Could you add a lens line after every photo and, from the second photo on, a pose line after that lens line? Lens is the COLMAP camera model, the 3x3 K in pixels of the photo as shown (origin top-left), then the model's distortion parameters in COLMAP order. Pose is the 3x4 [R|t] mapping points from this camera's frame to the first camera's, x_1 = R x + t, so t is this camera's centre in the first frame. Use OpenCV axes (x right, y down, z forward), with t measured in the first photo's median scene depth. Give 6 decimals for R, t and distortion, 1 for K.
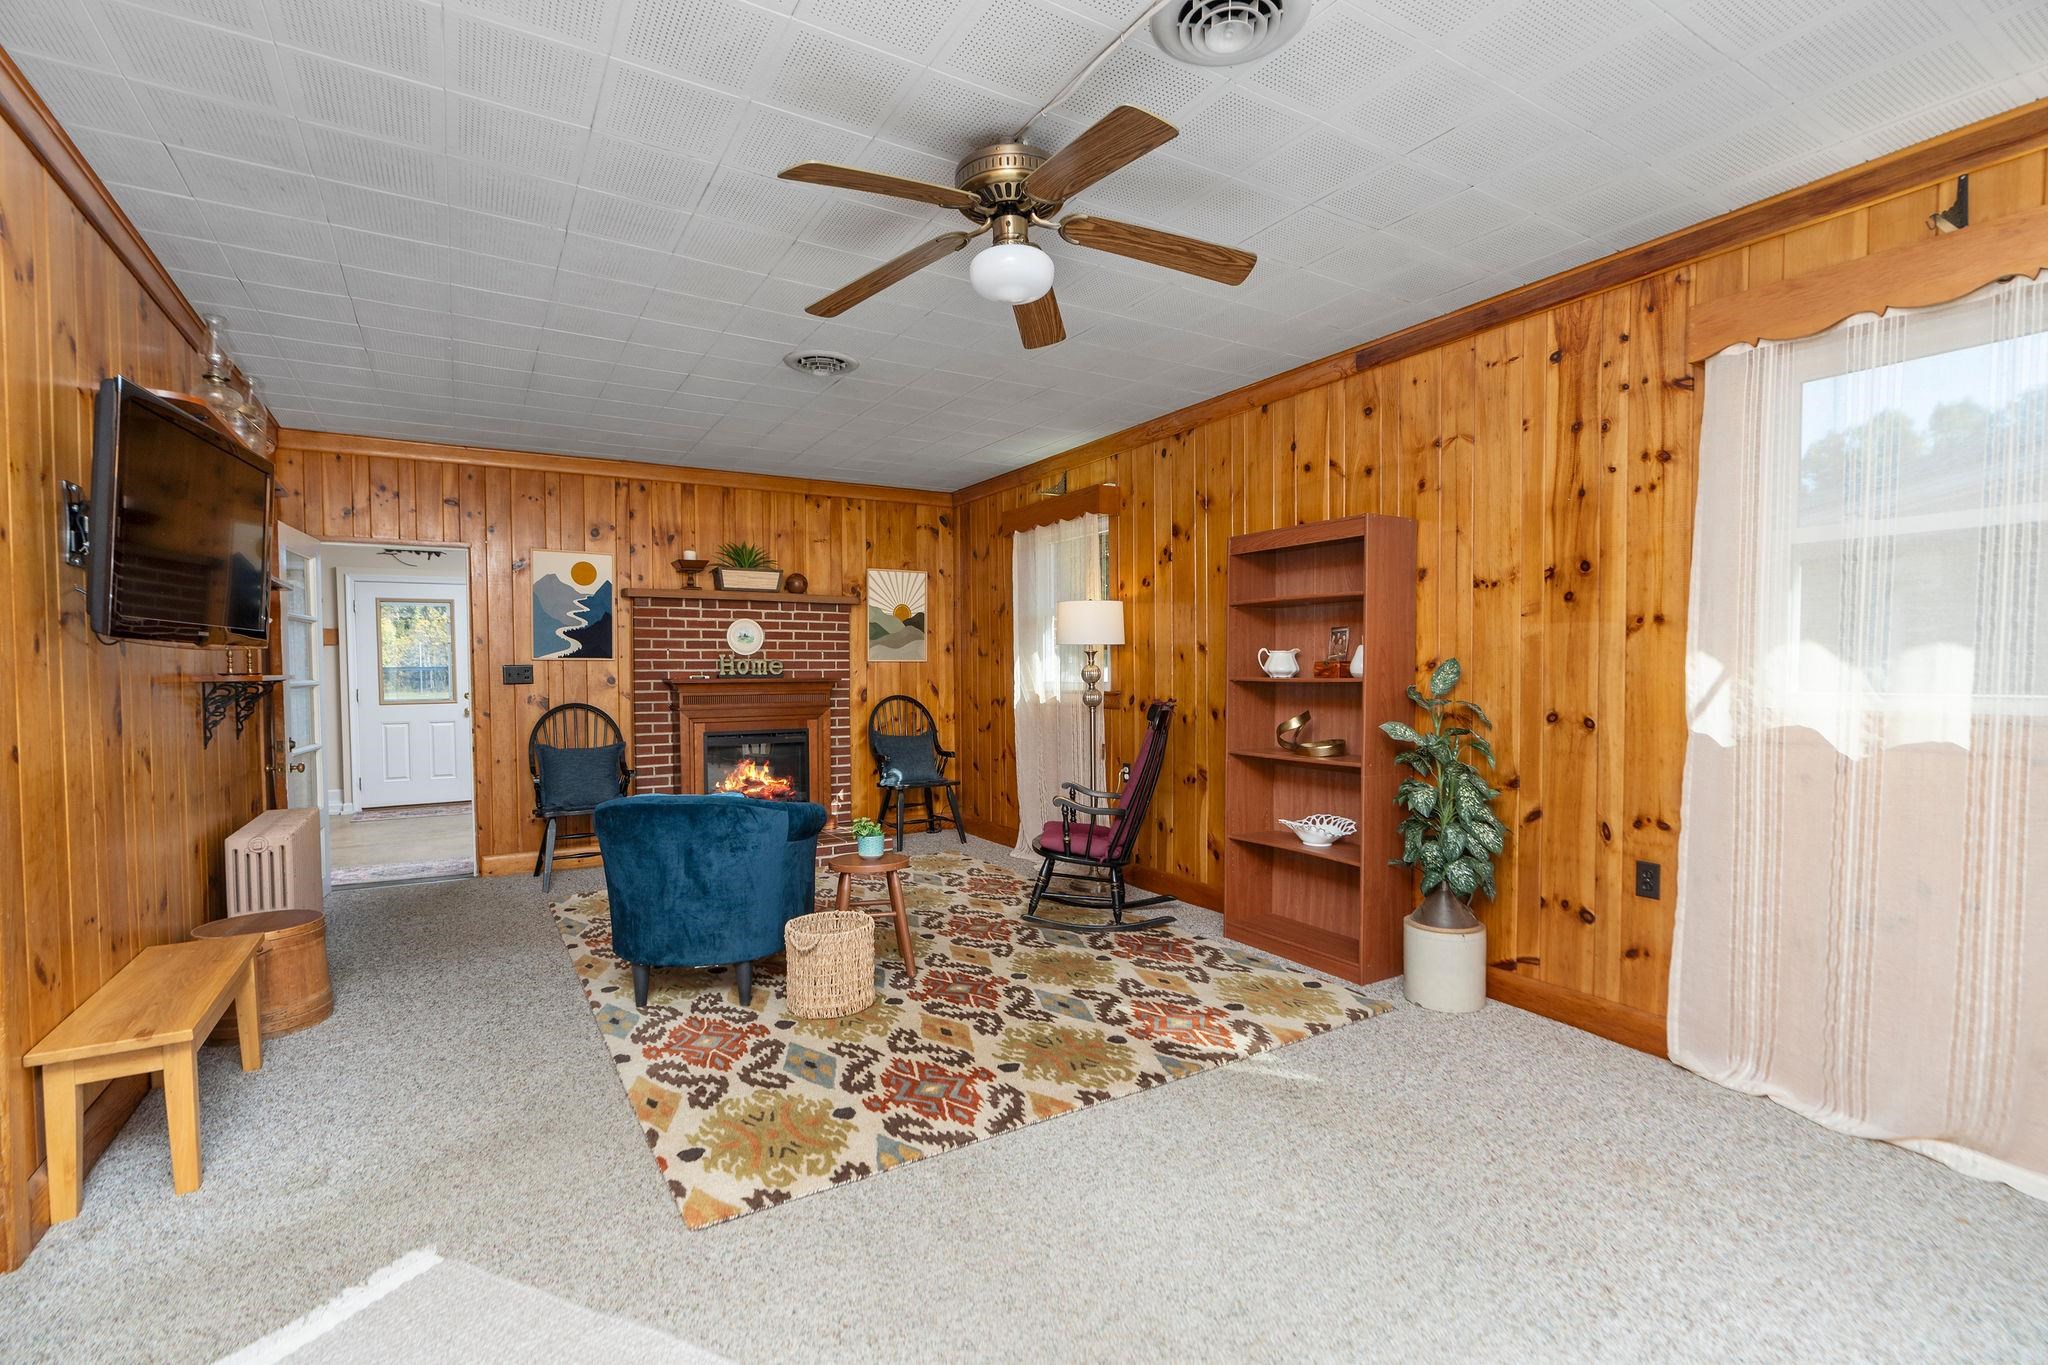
lens RADIAL K [[943.9, 0, 1025.4], [0, 943.9, 688.6], [0, 0, 1]] dist [-0.004007, -0.000328]
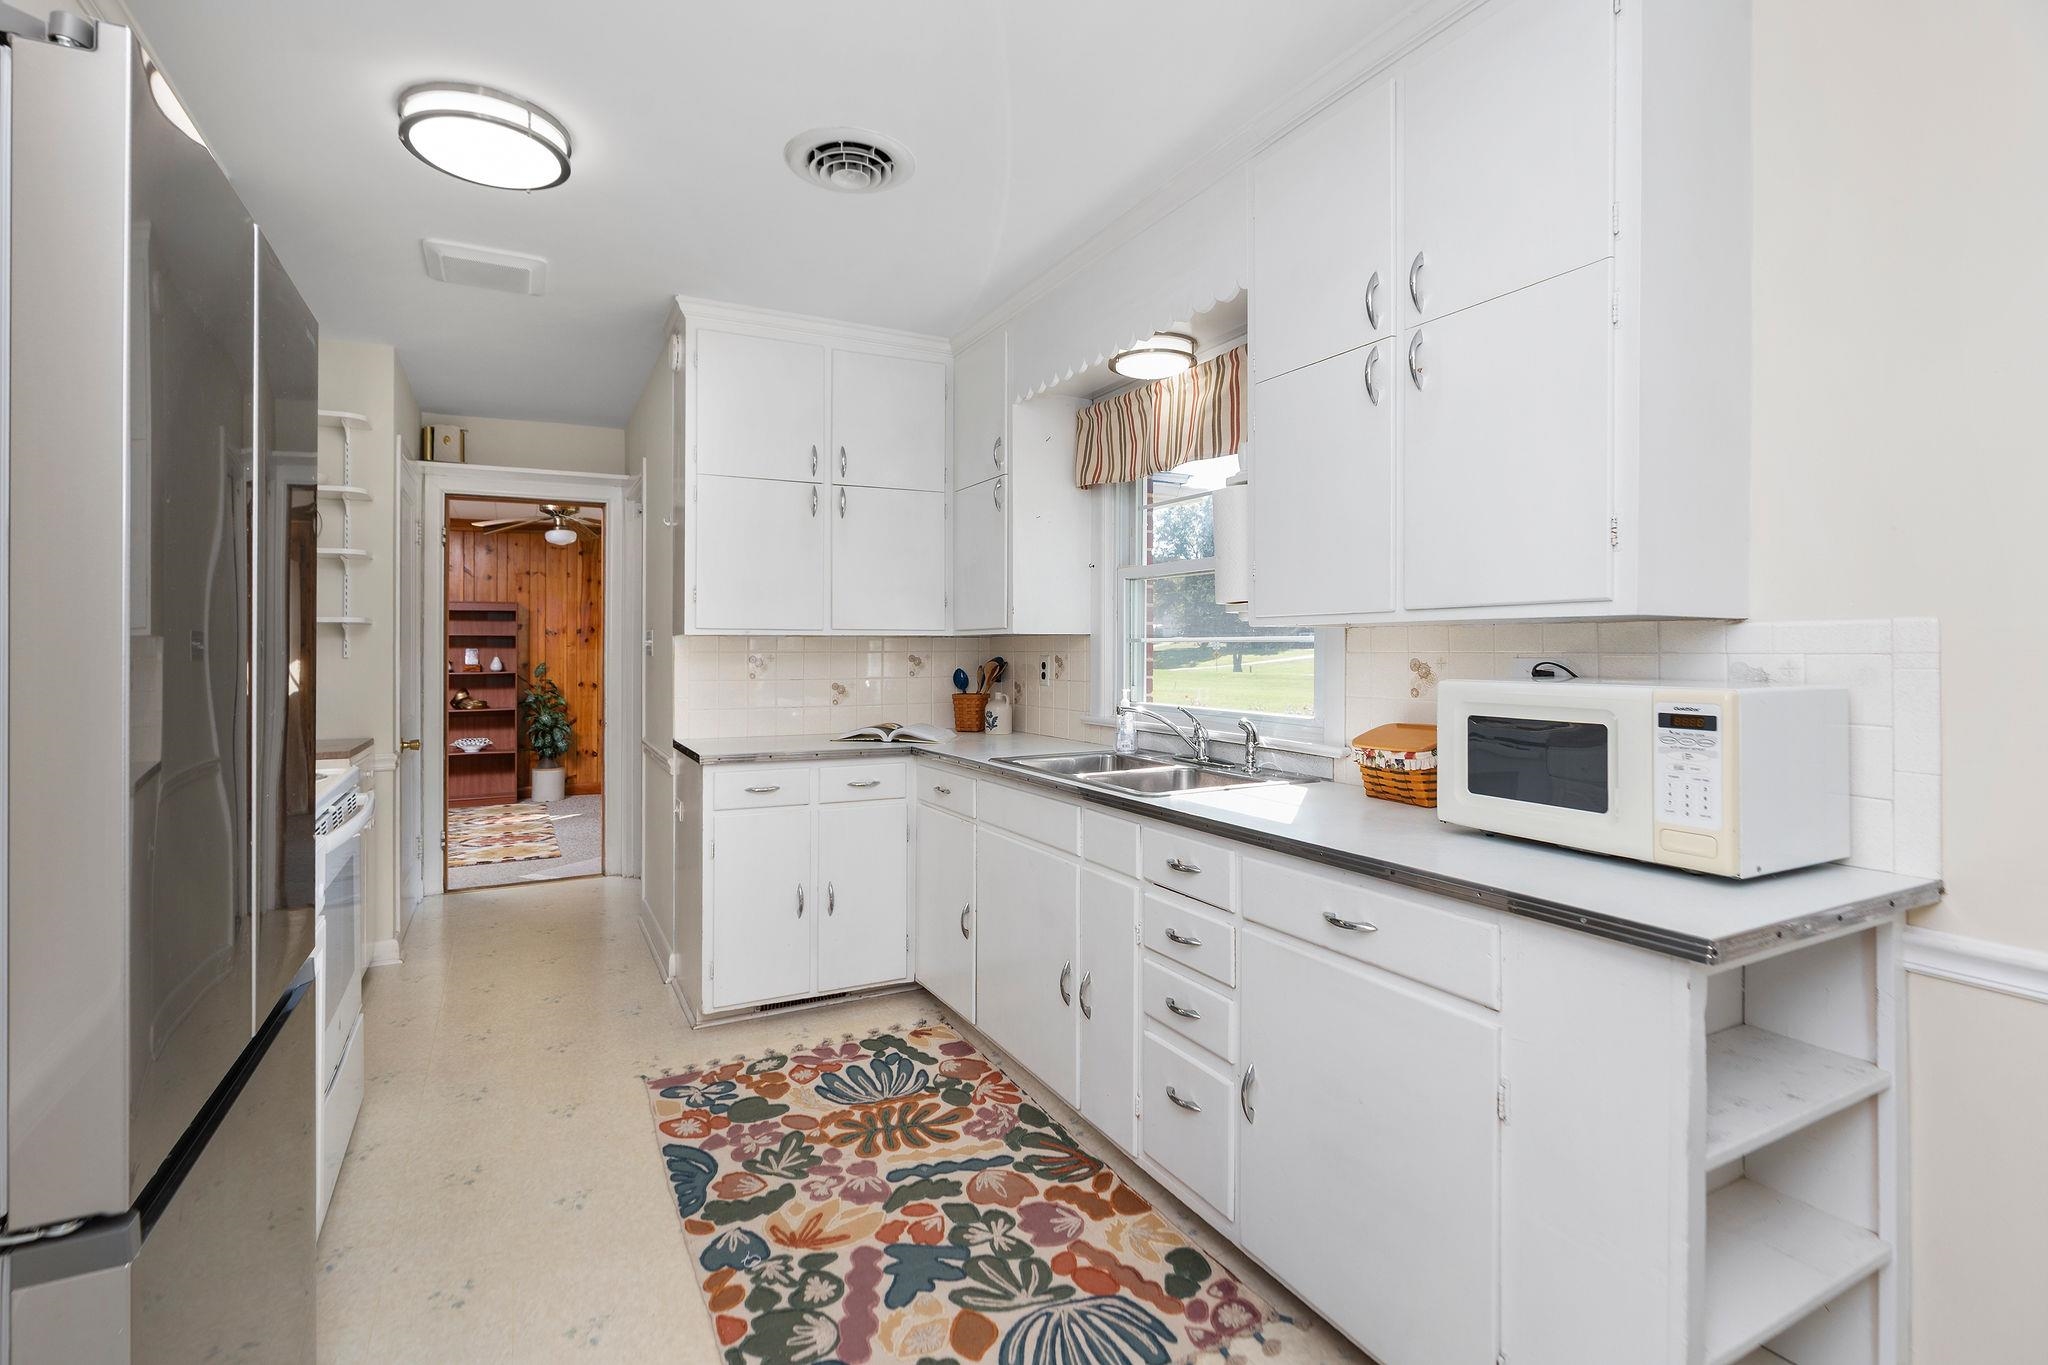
lens RADIAL K [[943.9, 0, 1022.2], [0, 943.9, 664.6], [0, 0, 1]] dist [-0.004007, -0.000328]
pose [[0.053054, 0.000916, 0.998591, -0.630780], [0.034988, 0.999384, -0.002776, 0.007831], [-0.997979, 0.035086, 0.052989, -0.125719]]
